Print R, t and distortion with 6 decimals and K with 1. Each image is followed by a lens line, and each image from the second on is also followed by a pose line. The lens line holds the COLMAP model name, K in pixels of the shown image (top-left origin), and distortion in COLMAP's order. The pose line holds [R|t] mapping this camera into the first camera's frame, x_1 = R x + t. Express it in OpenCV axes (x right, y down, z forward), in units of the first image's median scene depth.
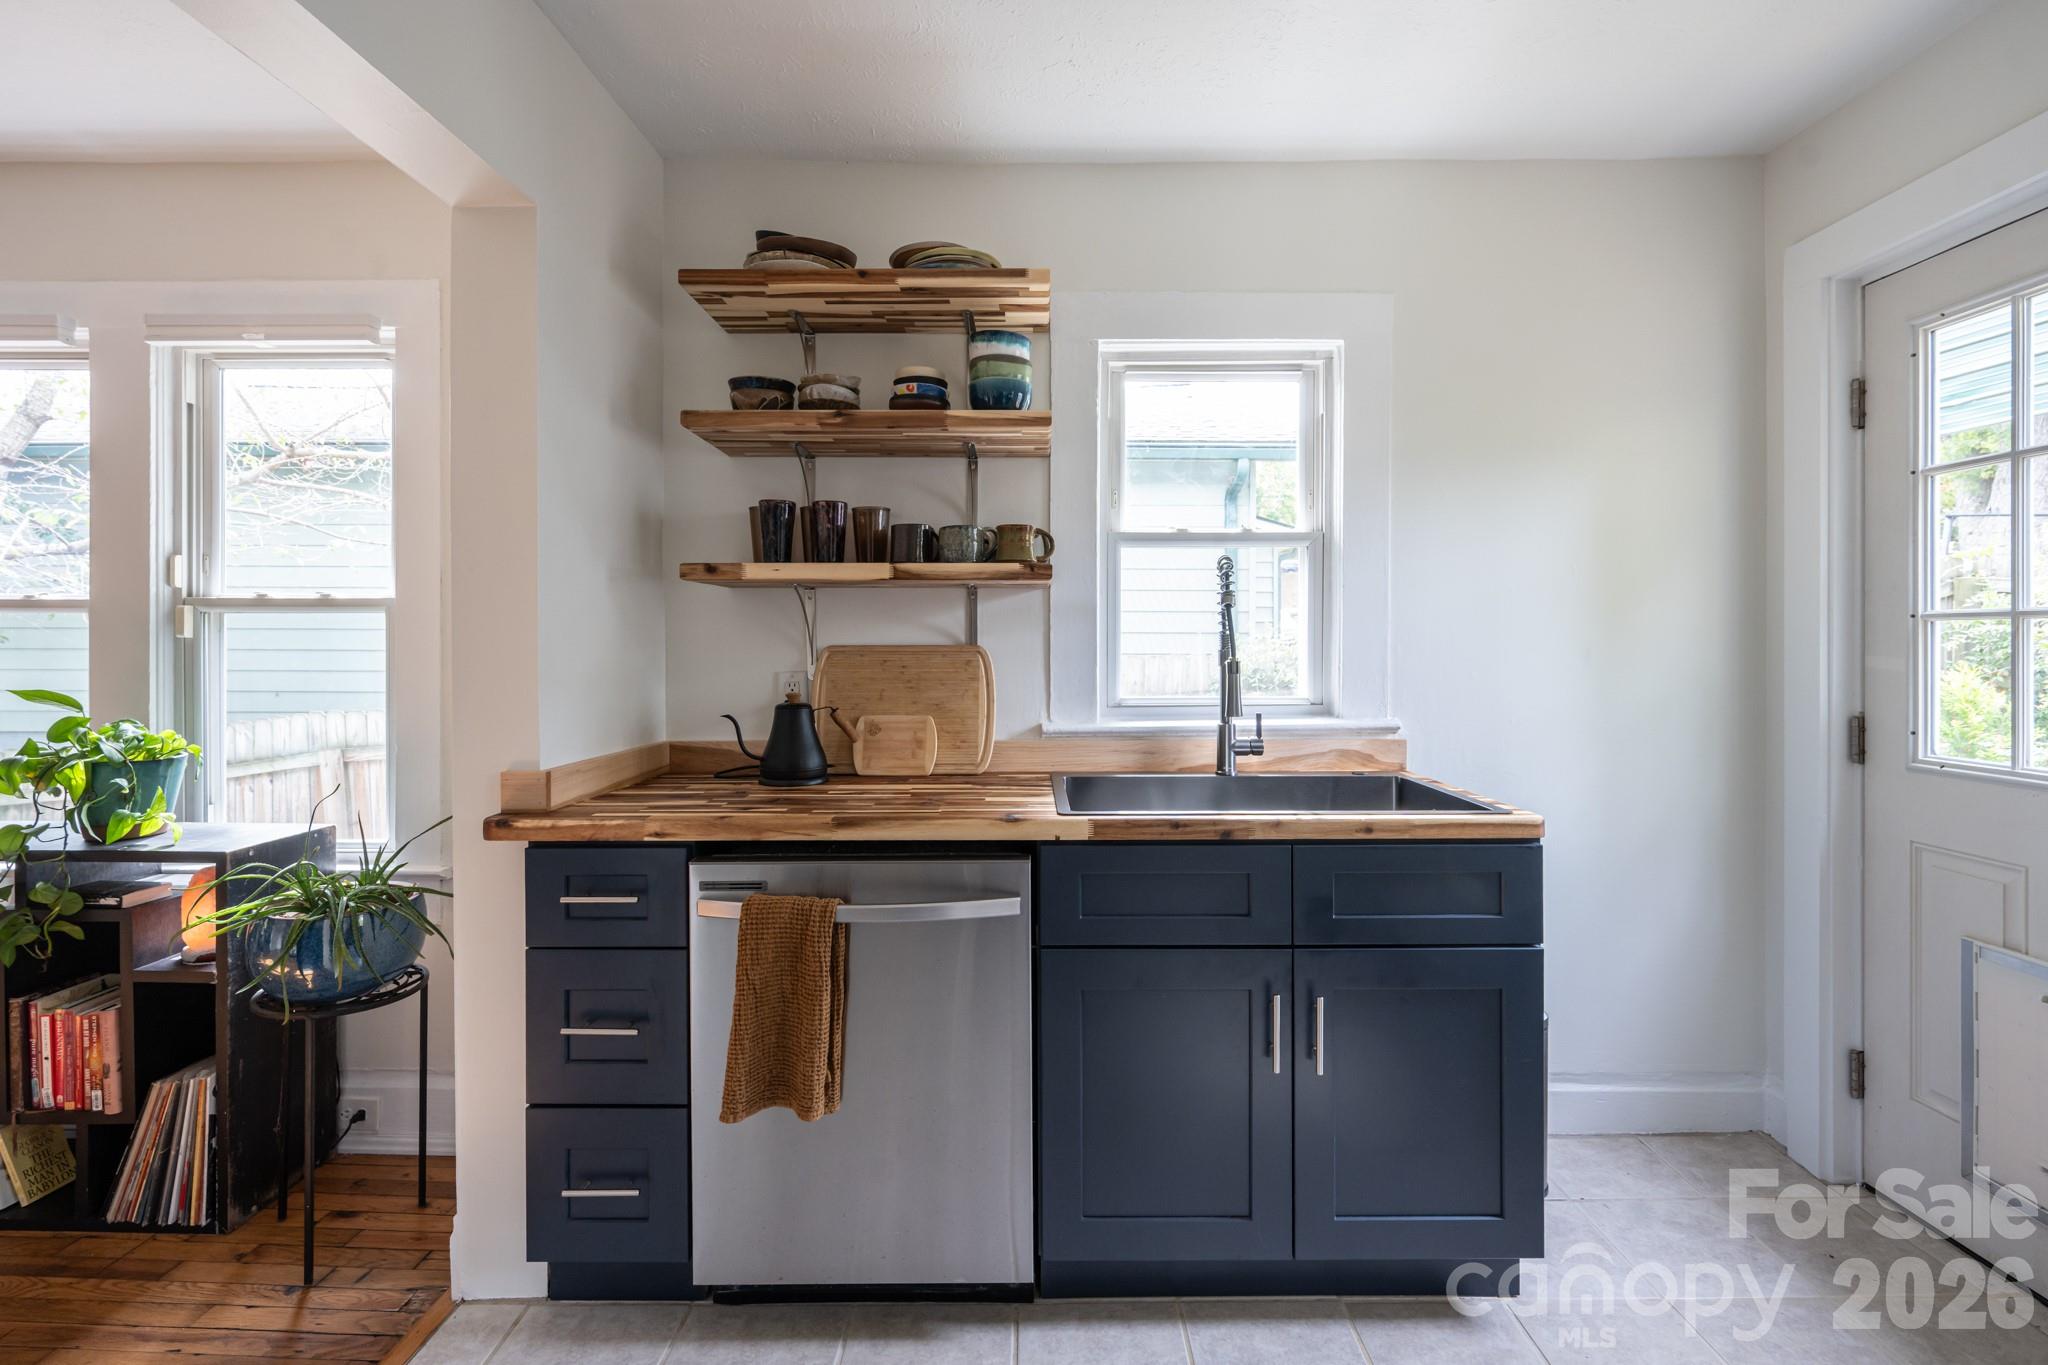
lens RADIAL K [[921.1, 0, 1023.1], [0, 921.1, 651.1], [0, 0, 1]] dist [-0.001558, -0.000268]
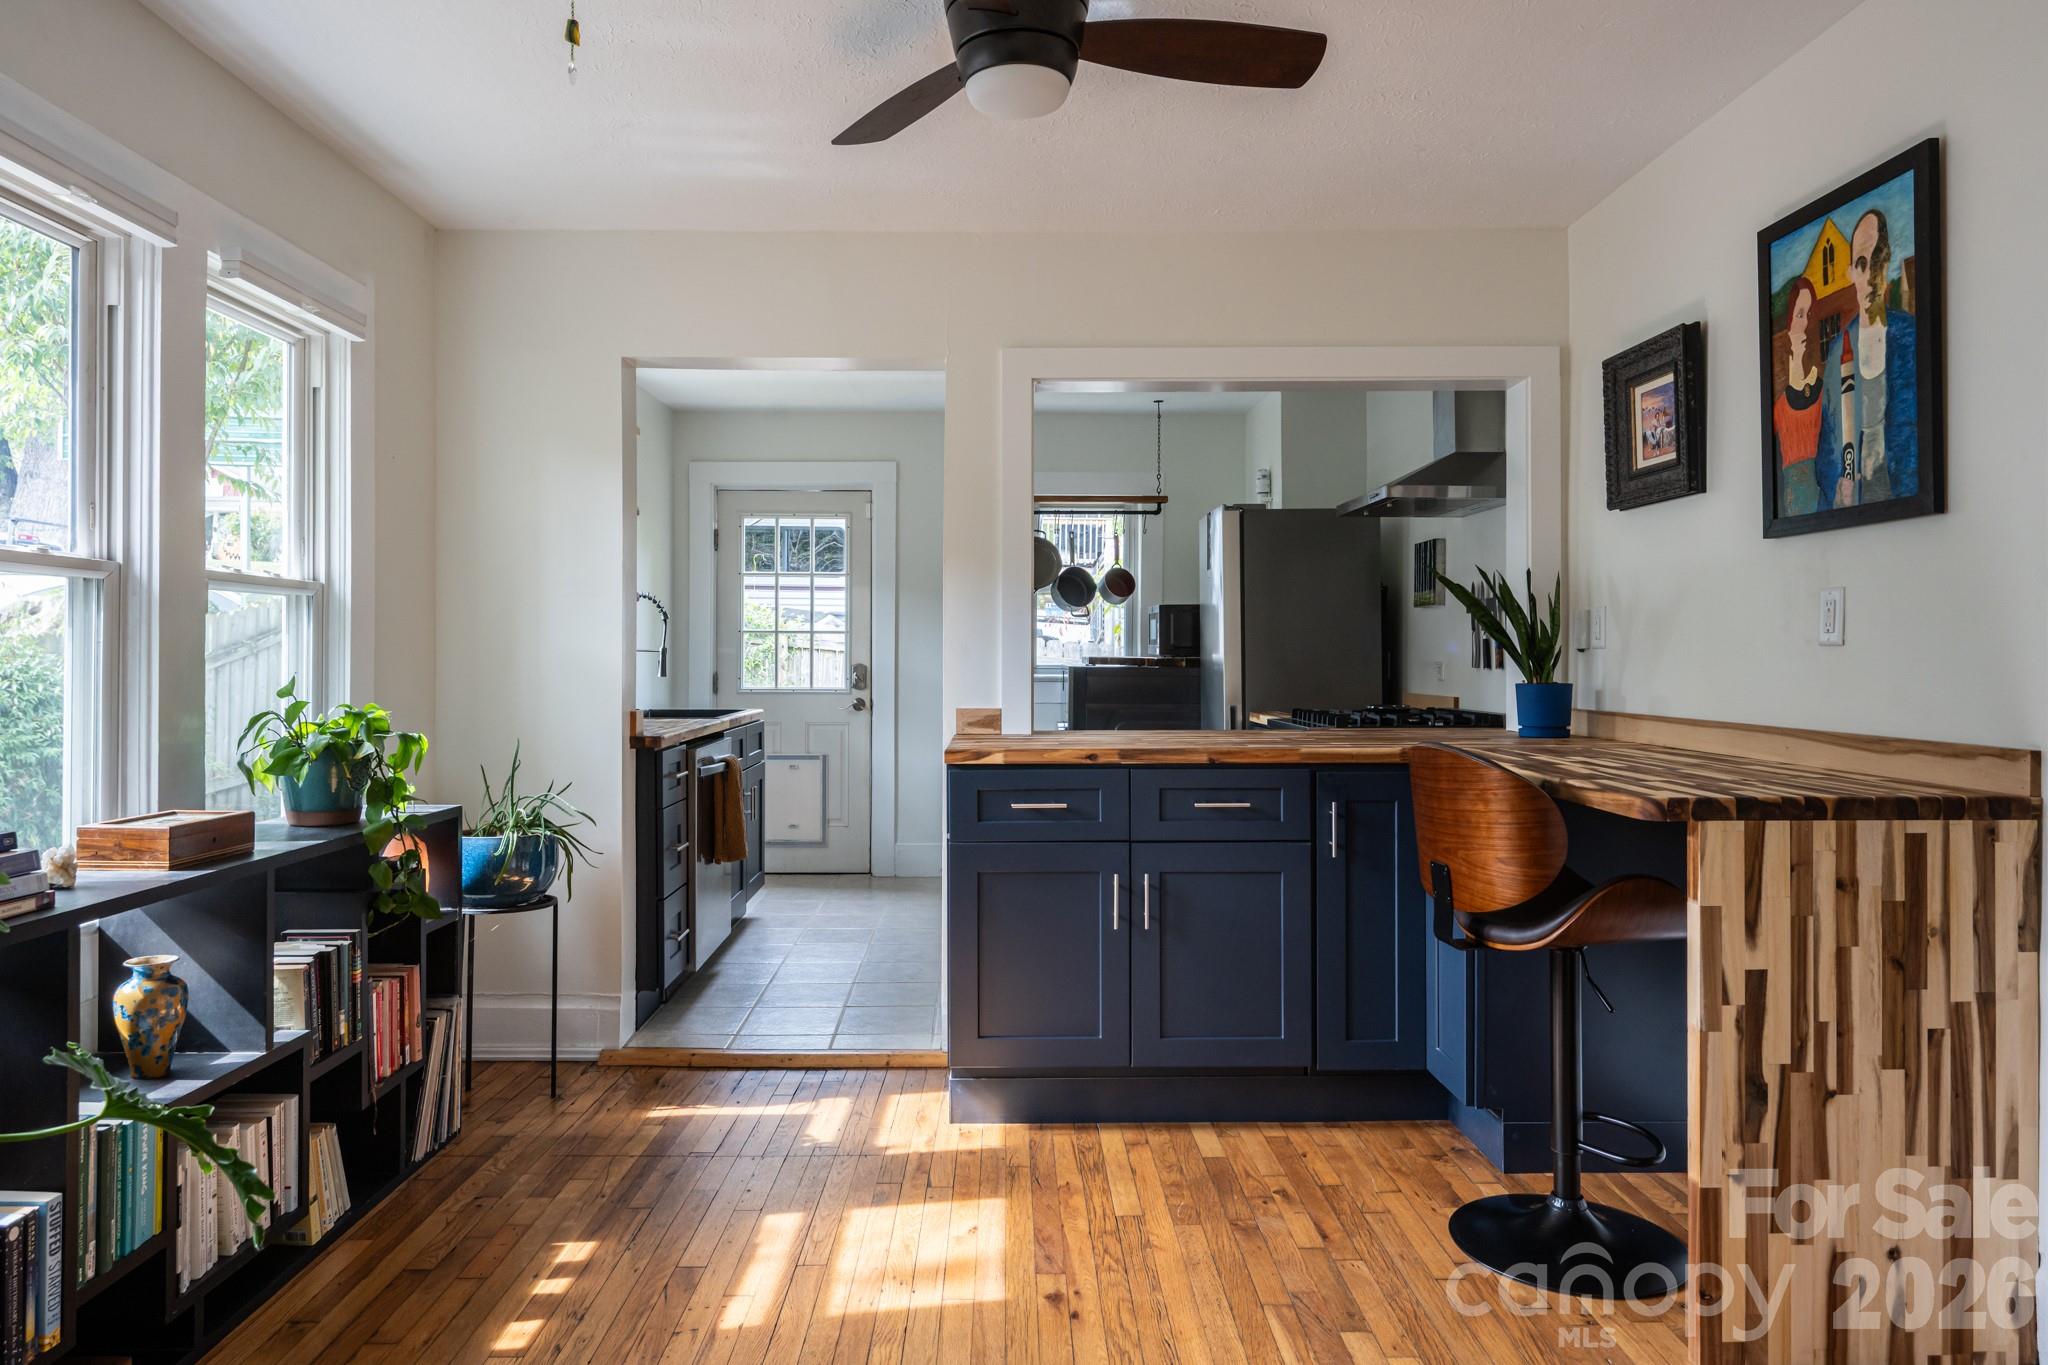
lens RADIAL K [[1294.7, 0, 1023.8], [0, 1294.7, 655.9], [0, 0, 1]] dist [-0.003496, 0.000112]
pose [[-0.018590, 0.000354, 0.999827, -2.417580], [0.003008, 0.999995, -0.000298, 0.029604], [-0.999823, 0.003002, -0.018591, 0.283074]]
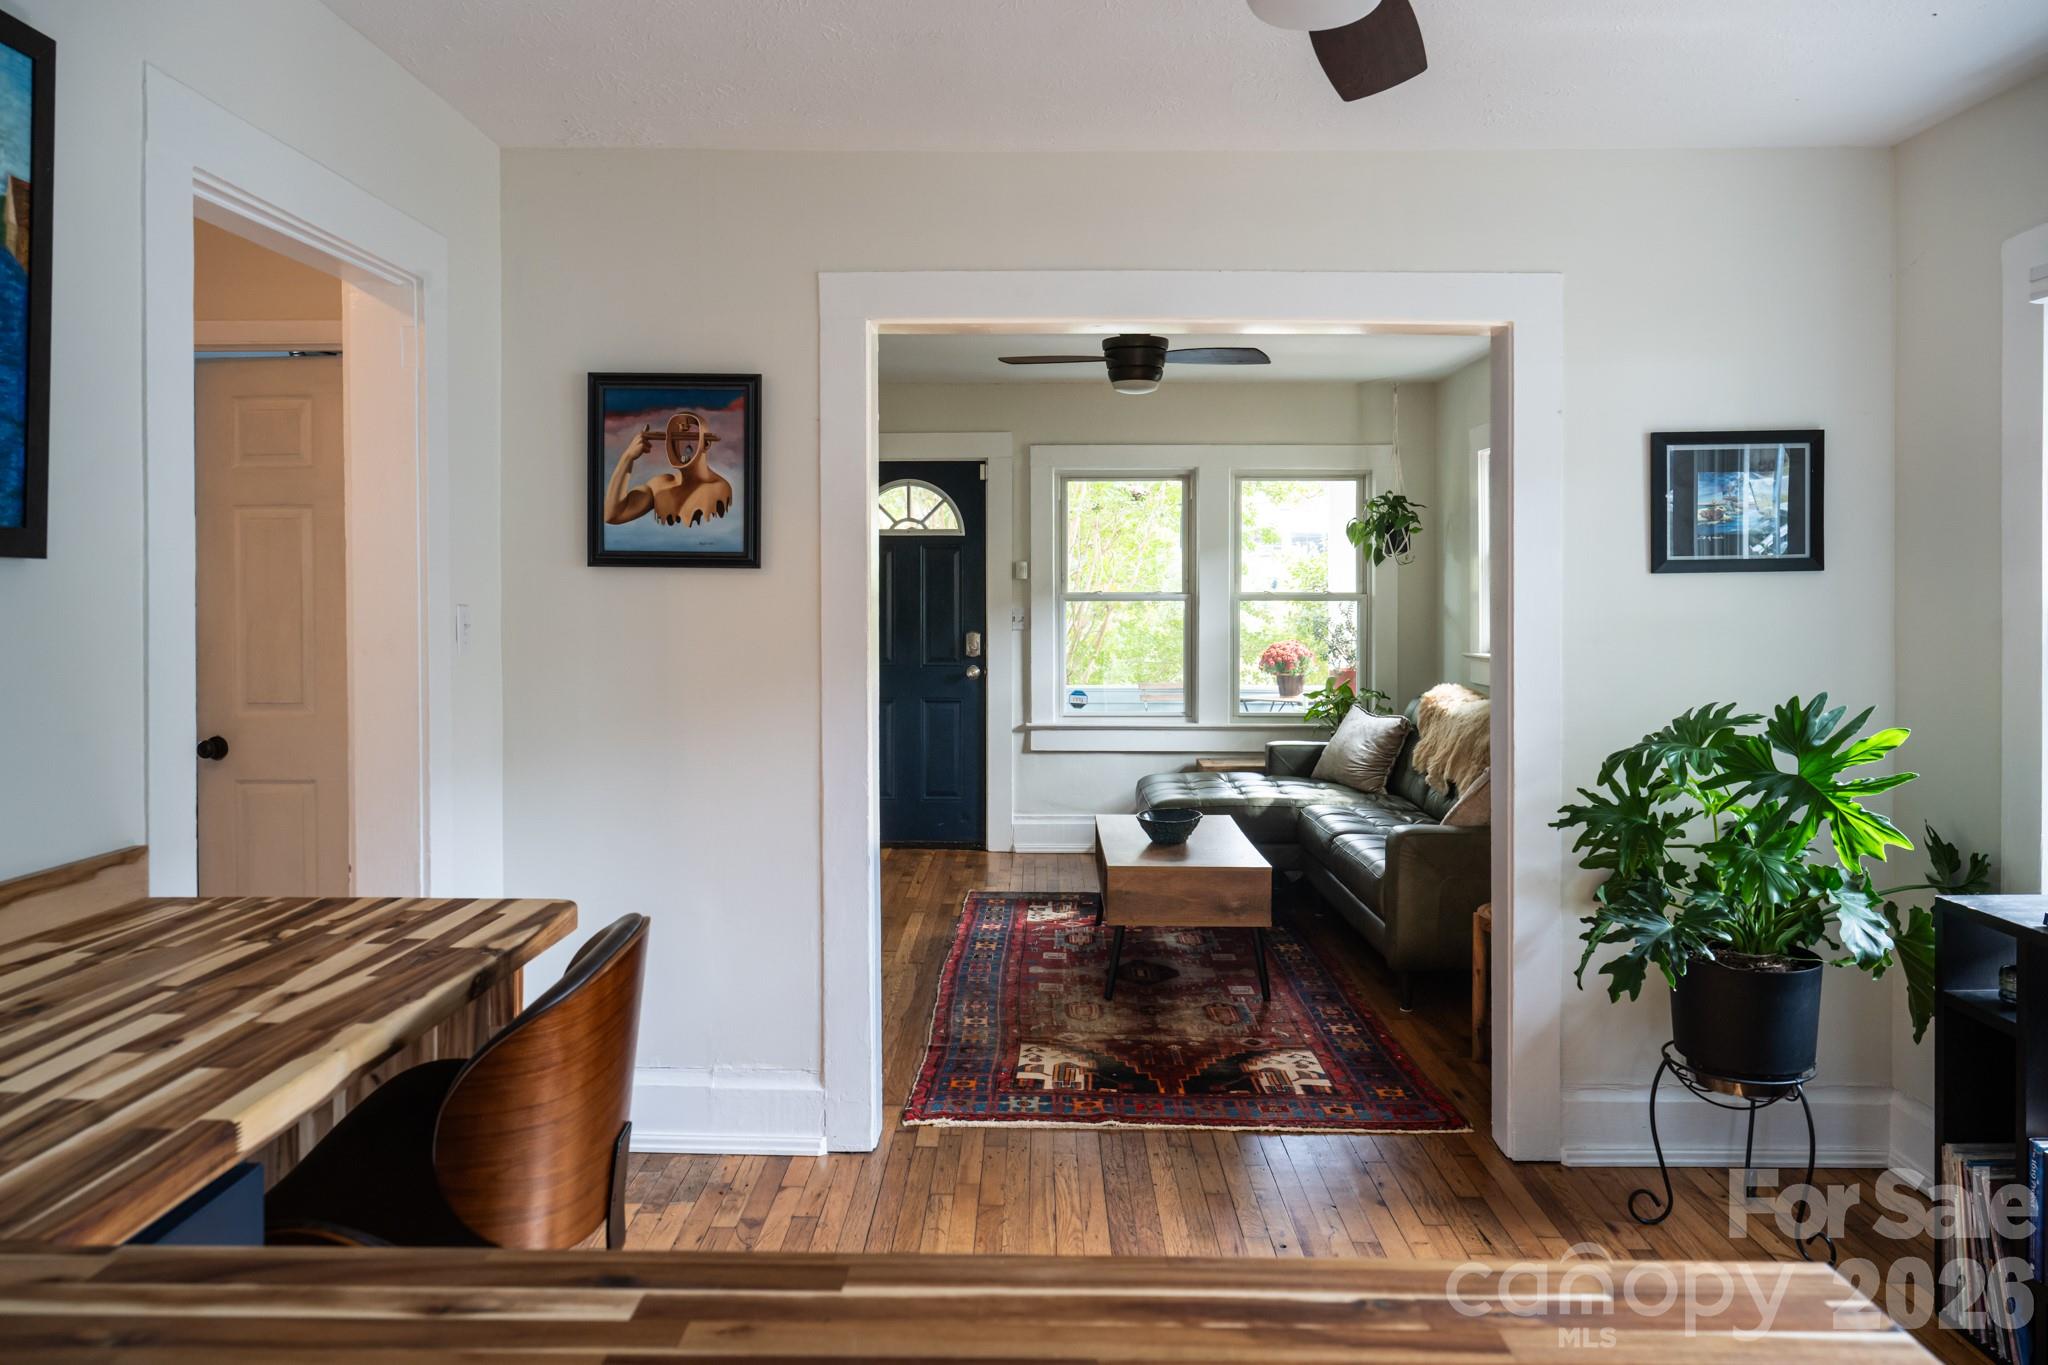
lens RADIAL K [[1427.3, 0, 1017.9], [0, 1427.3, 611.6], [0, 0, 1]] dist [0.001623, -0.000444]
pose [[-0.015791, 0.009454, -0.999831, -0.431540], [-0.002691, 0.999951, 0.009497, -0.068694], [0.999872, 0.002840, -0.015764, 0.097086]]
